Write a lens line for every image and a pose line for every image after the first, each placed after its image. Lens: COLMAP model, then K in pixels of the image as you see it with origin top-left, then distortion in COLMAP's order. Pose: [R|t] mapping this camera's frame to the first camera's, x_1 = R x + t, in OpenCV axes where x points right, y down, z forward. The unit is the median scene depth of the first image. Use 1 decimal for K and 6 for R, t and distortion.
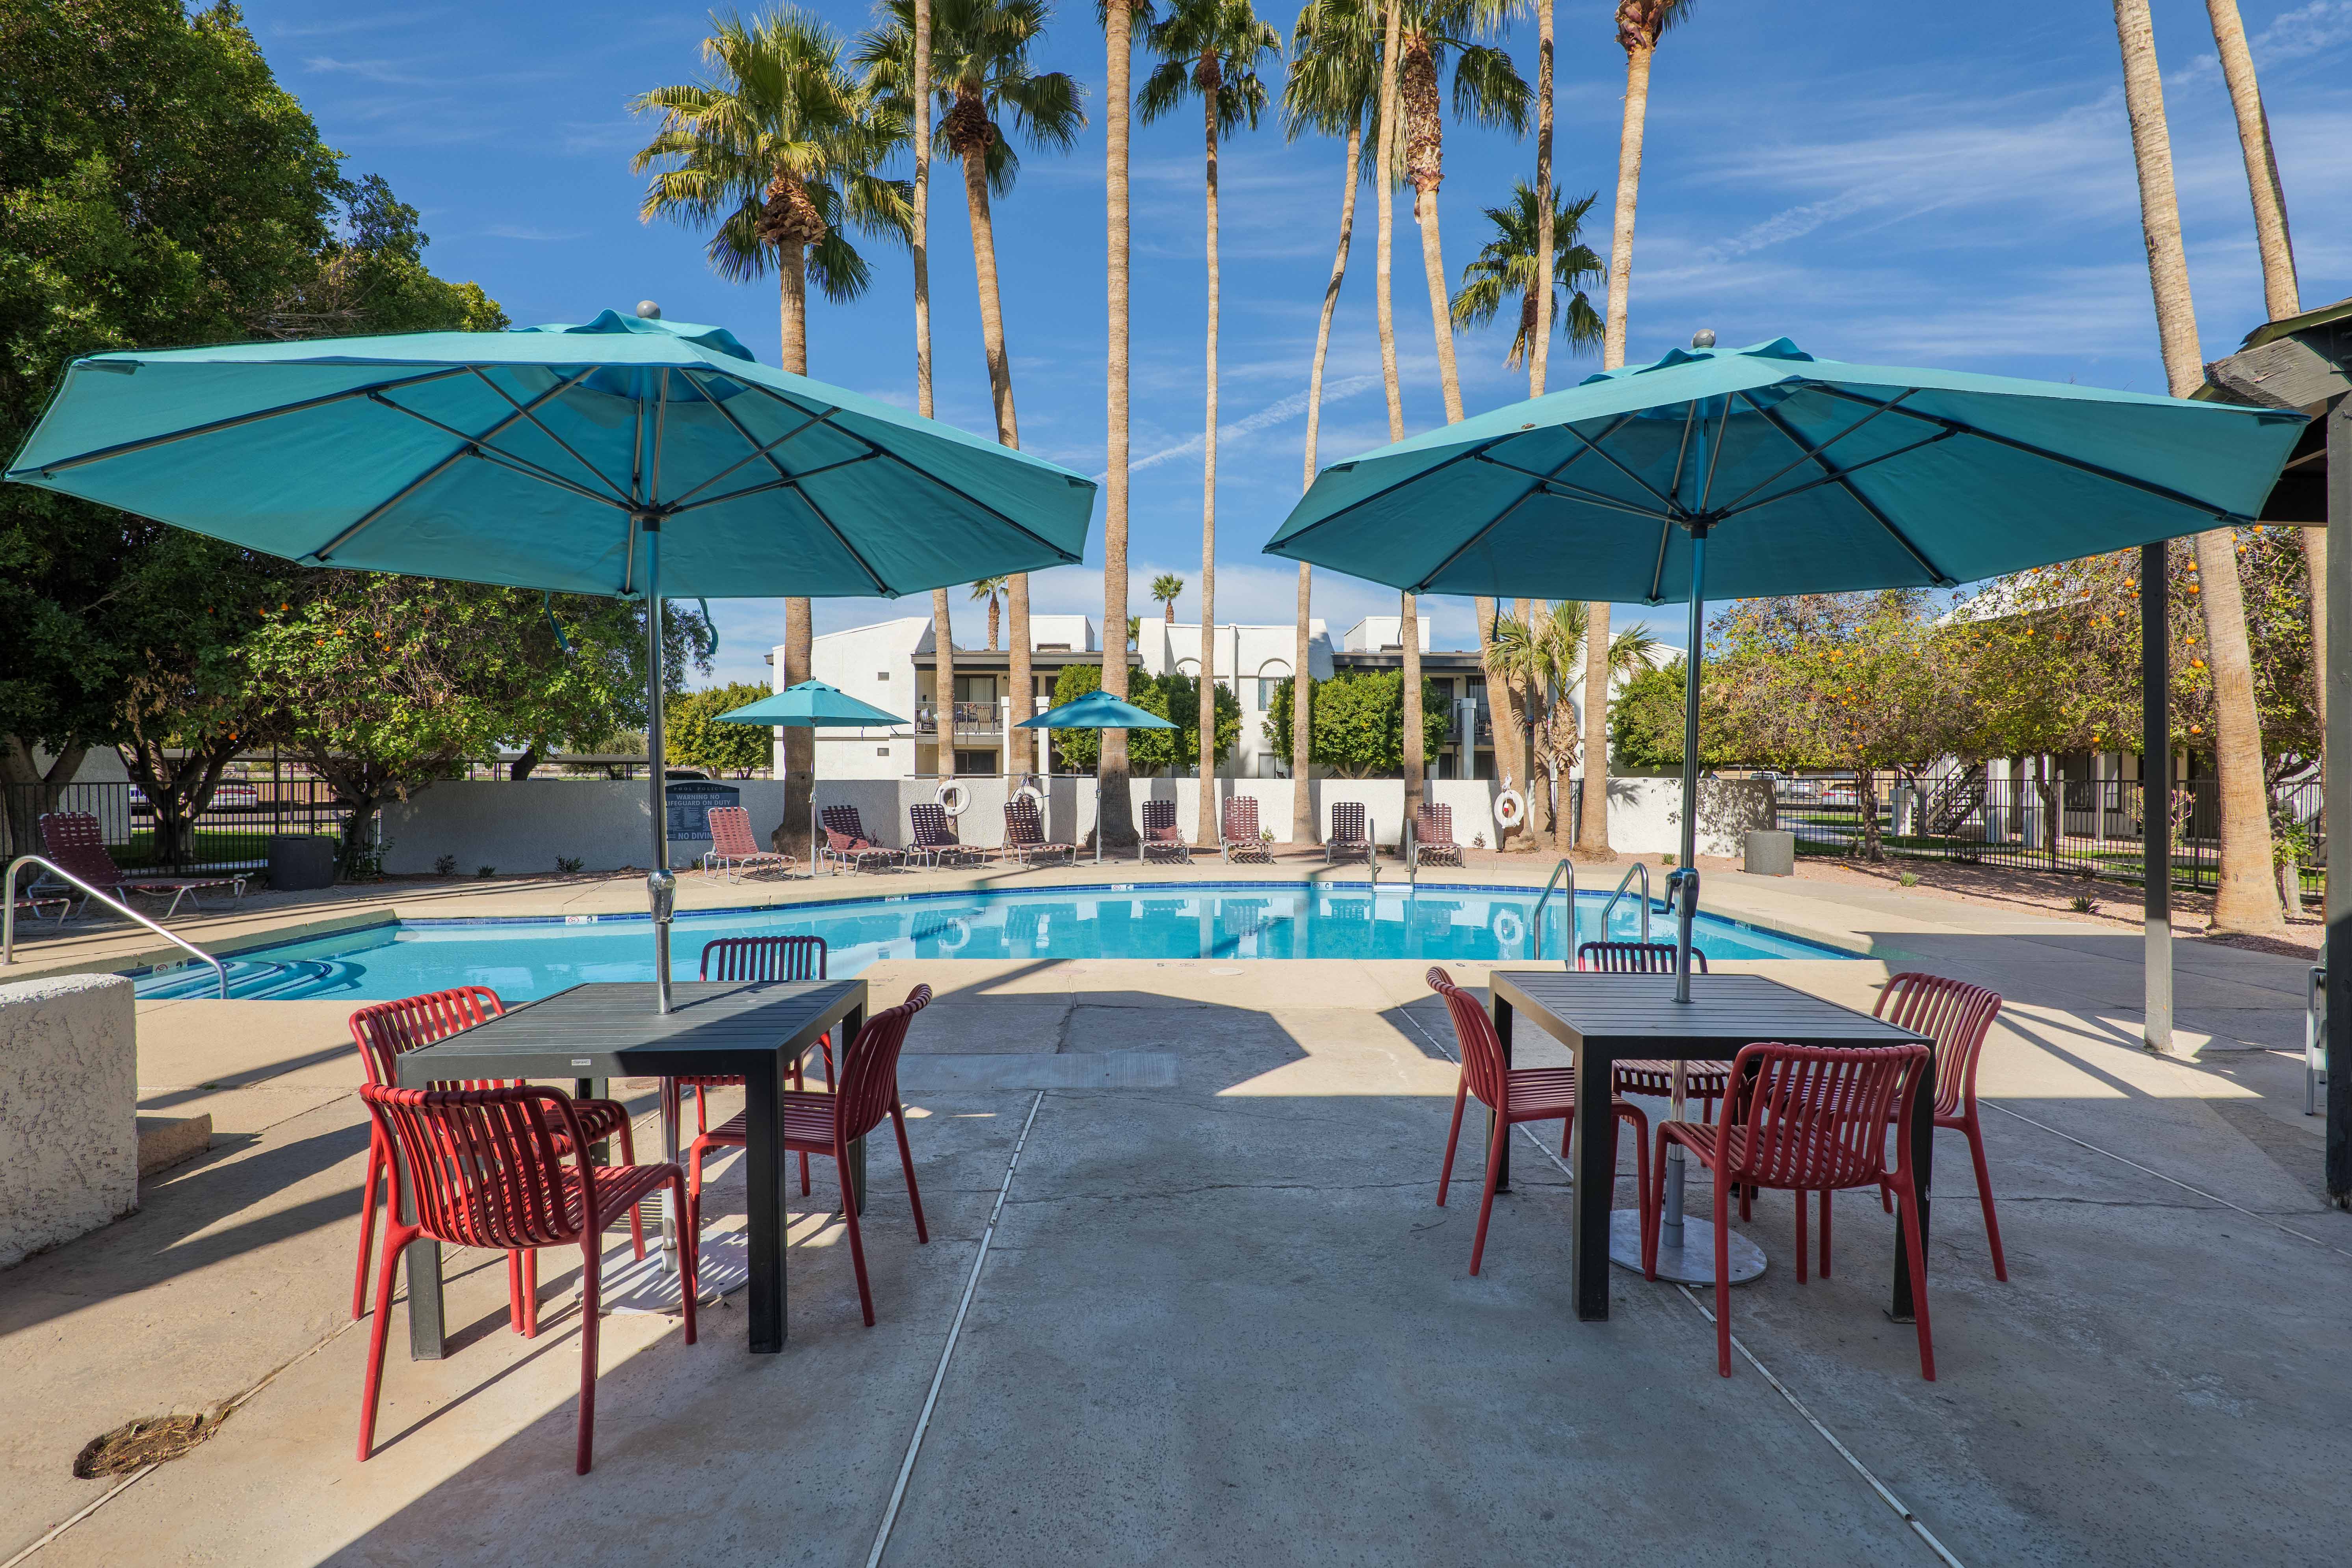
lens RADIAL K [[1077.1, 0, 1174.8], [0, 1077.1, 793.7], [0, 0, 1]] dist [-0.017358, 0.001805]
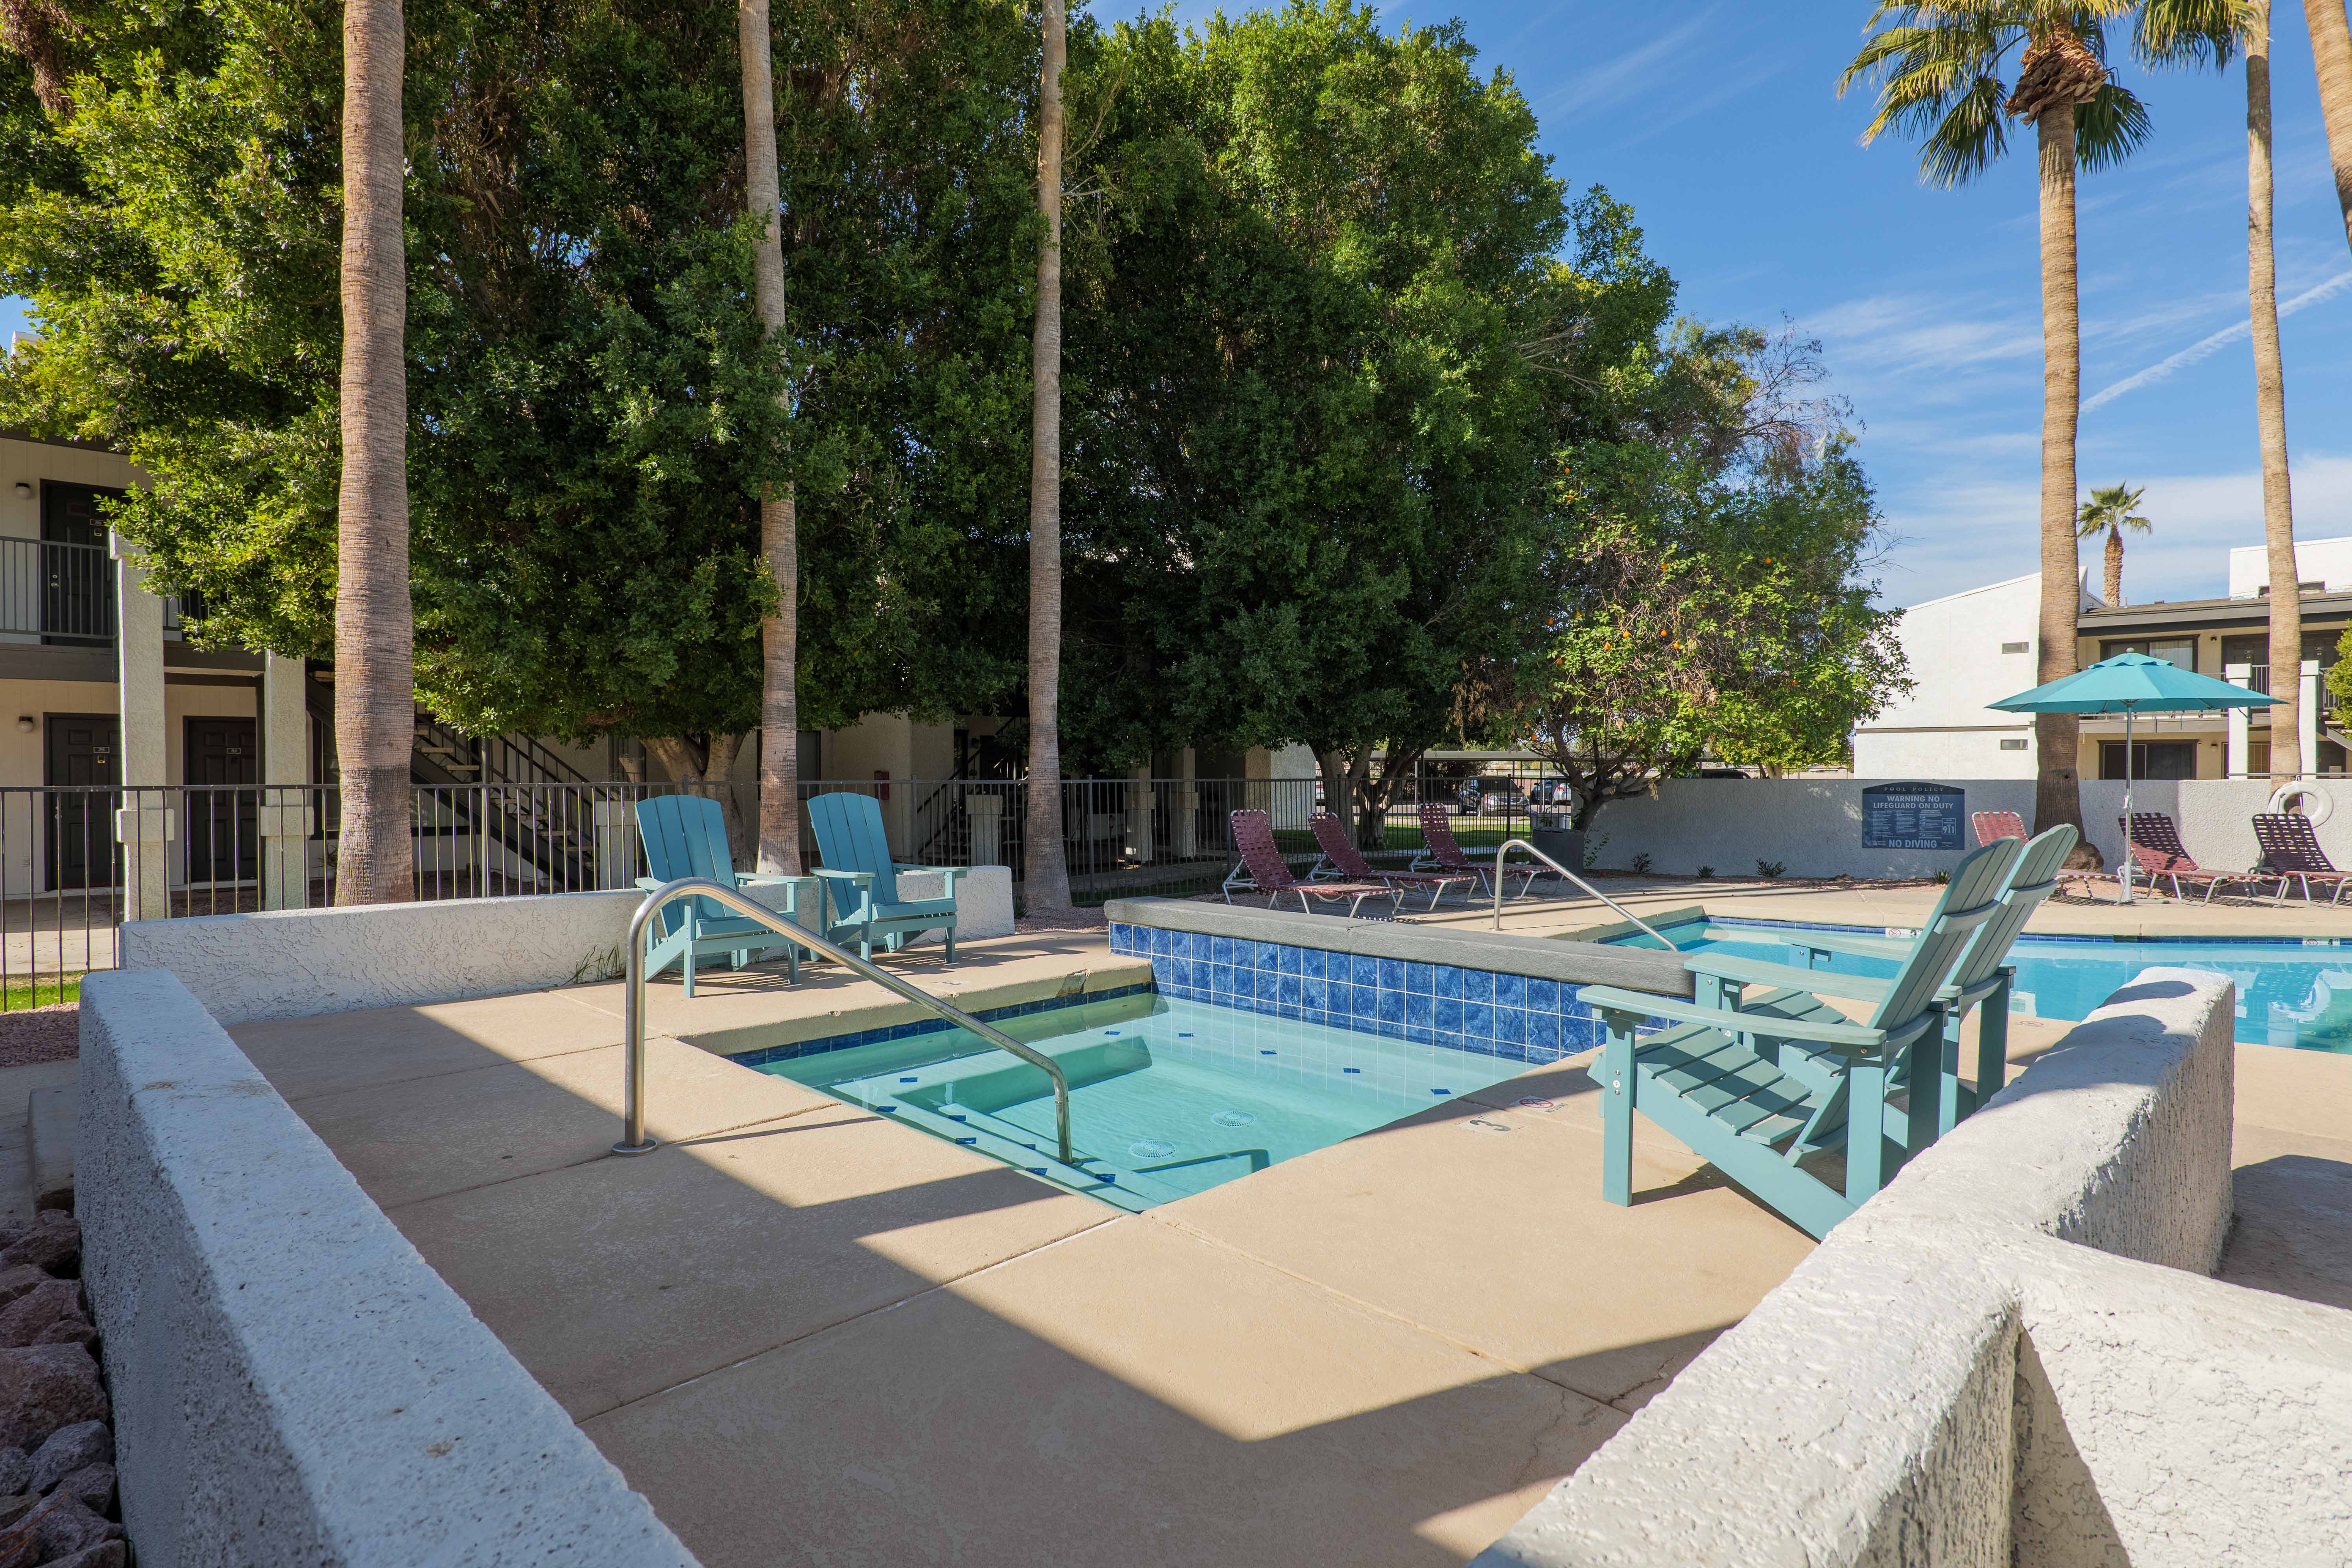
lens RADIAL K [[1224.1, 0, 1176.0], [0, 1224.1, 774.1], [0, 0, 1]] dist [-0.000245, -0.000282]
pose [[0.728434, 0.003675, -0.685107, -0.195746], [-0.016252, 0.999797, -0.011916, 0.004766], [0.684924, 0.019815, 0.728345, -0.105747]]
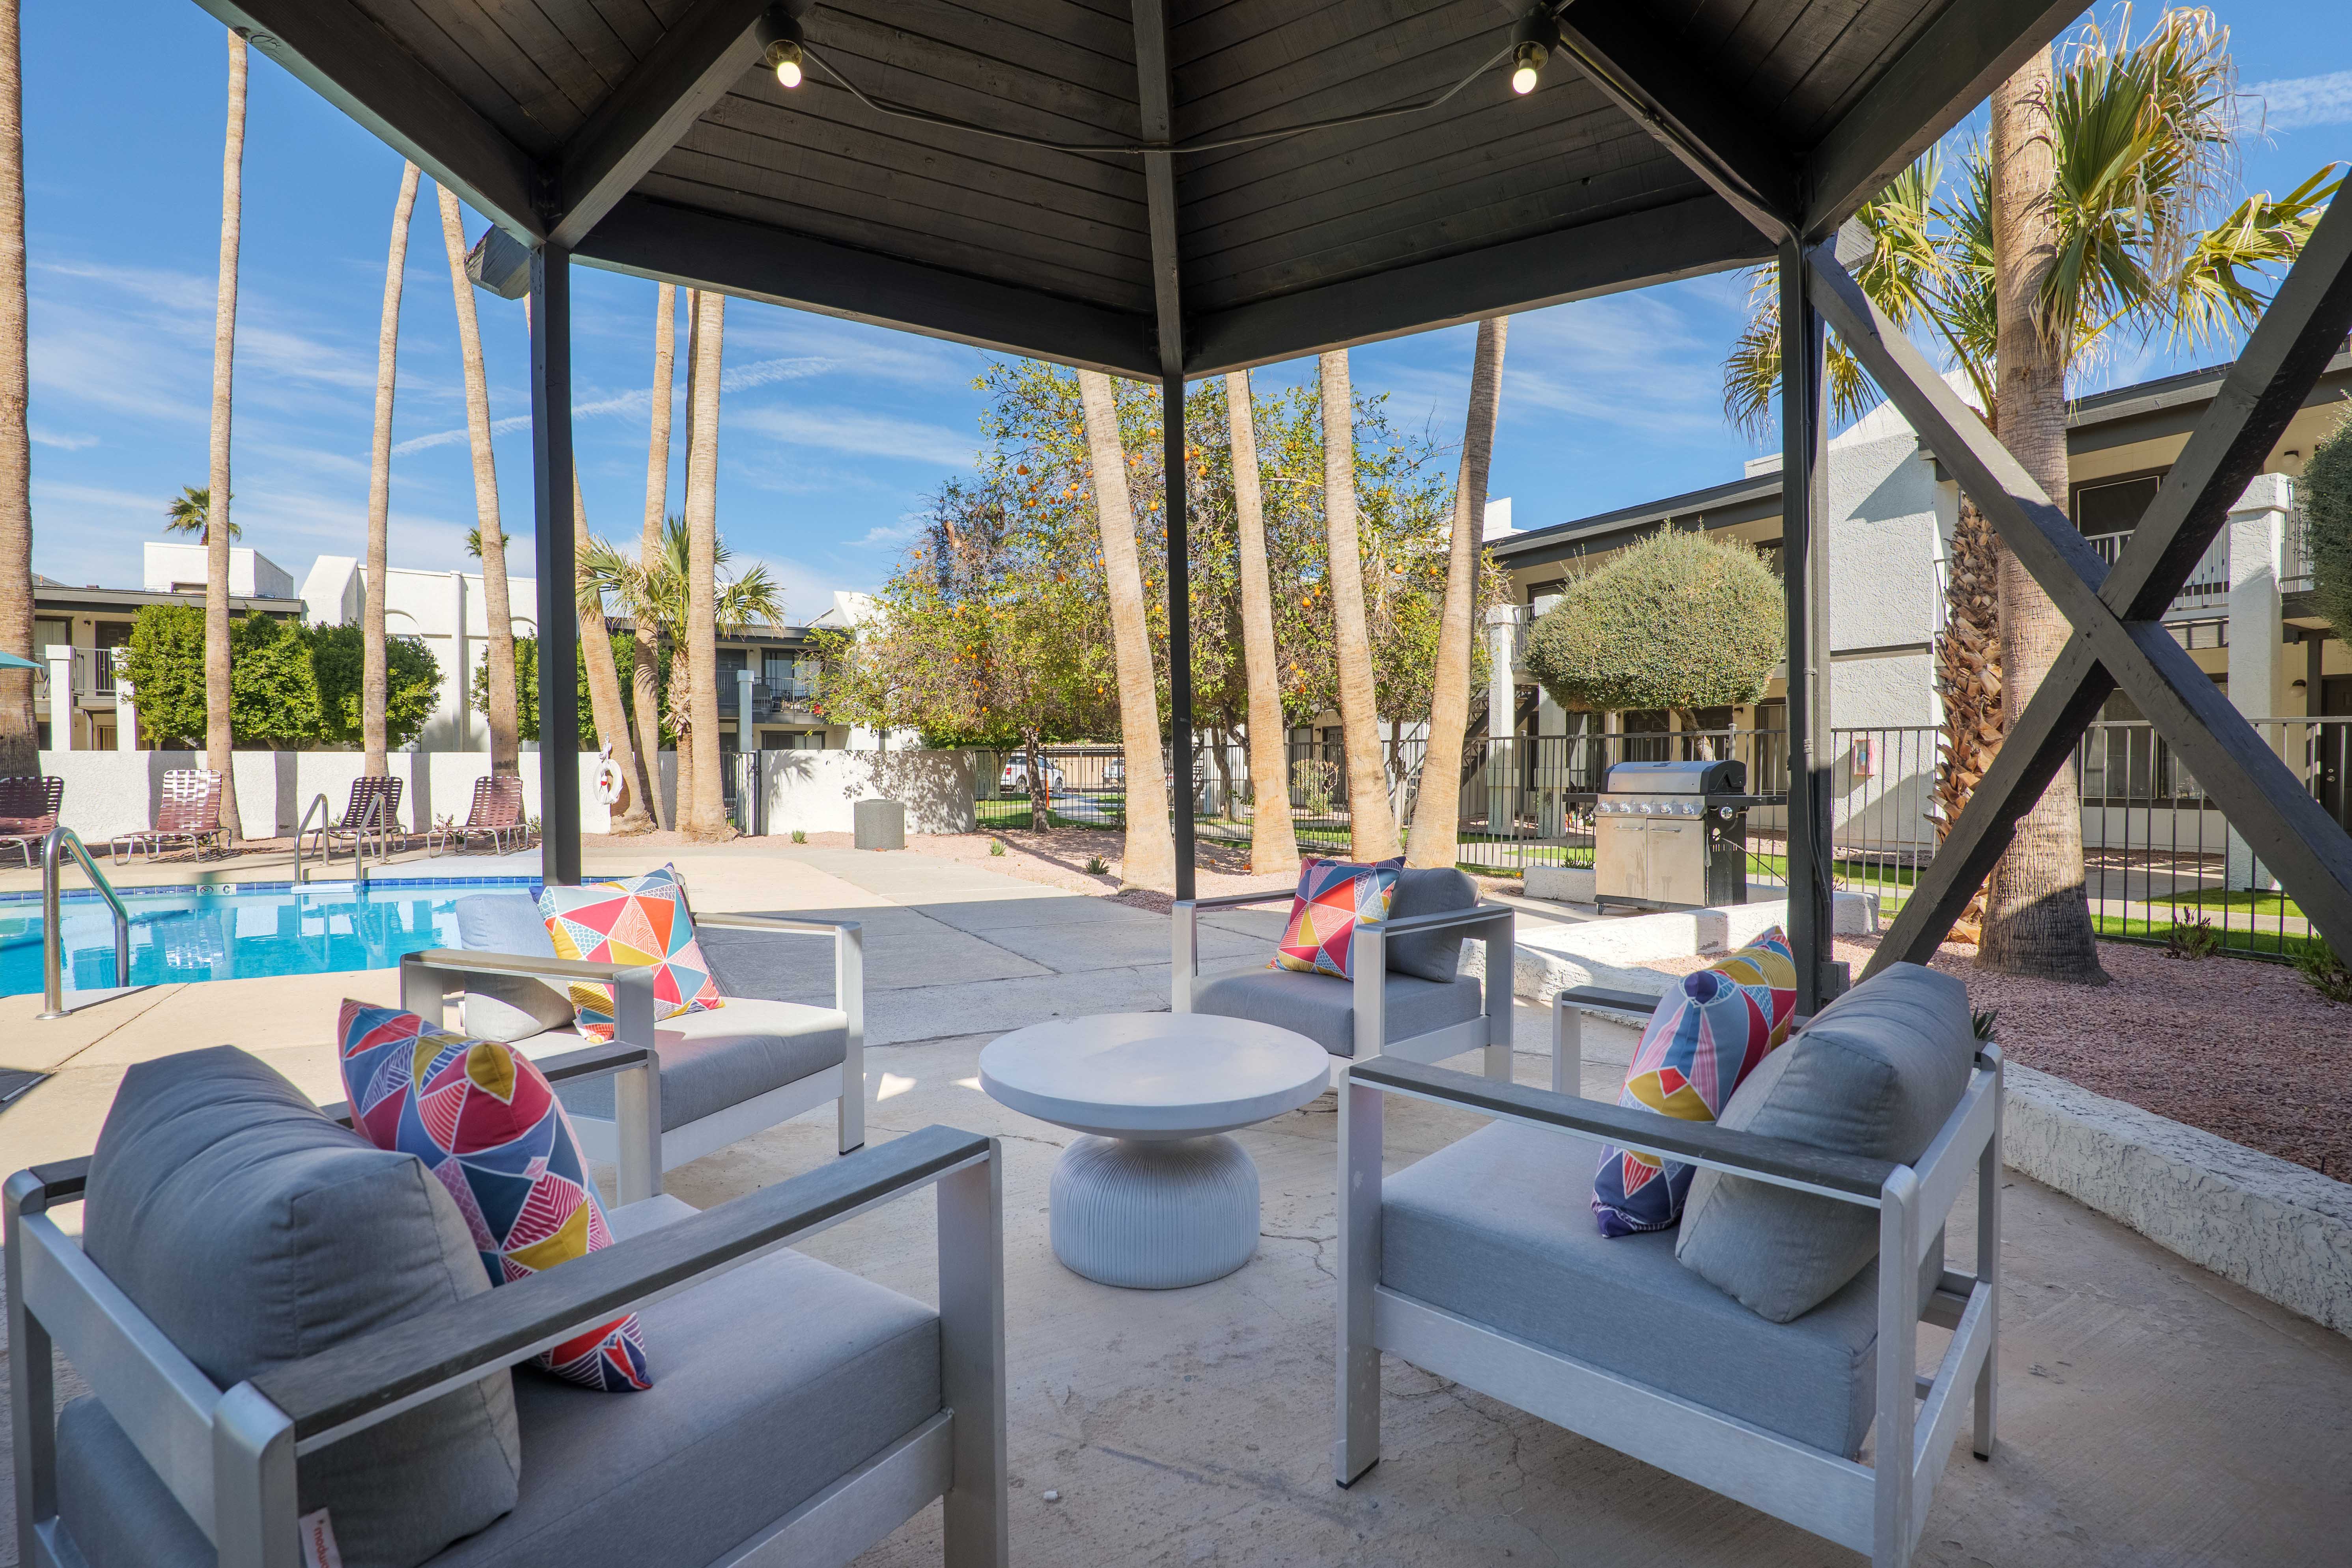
lens RADIAL K [[1077.1, 0, 1179.4], [0, 1077.1, 779.0], [0, 0, 1]] dist [-0.017358, 0.001805]
pose [[0.885236, -0.010220, 0.465030, 0.296405], [0.014548, 0.999878, -0.005717, 0.020478], [-0.464915, 0.011826, 0.885276, 0.080342]]
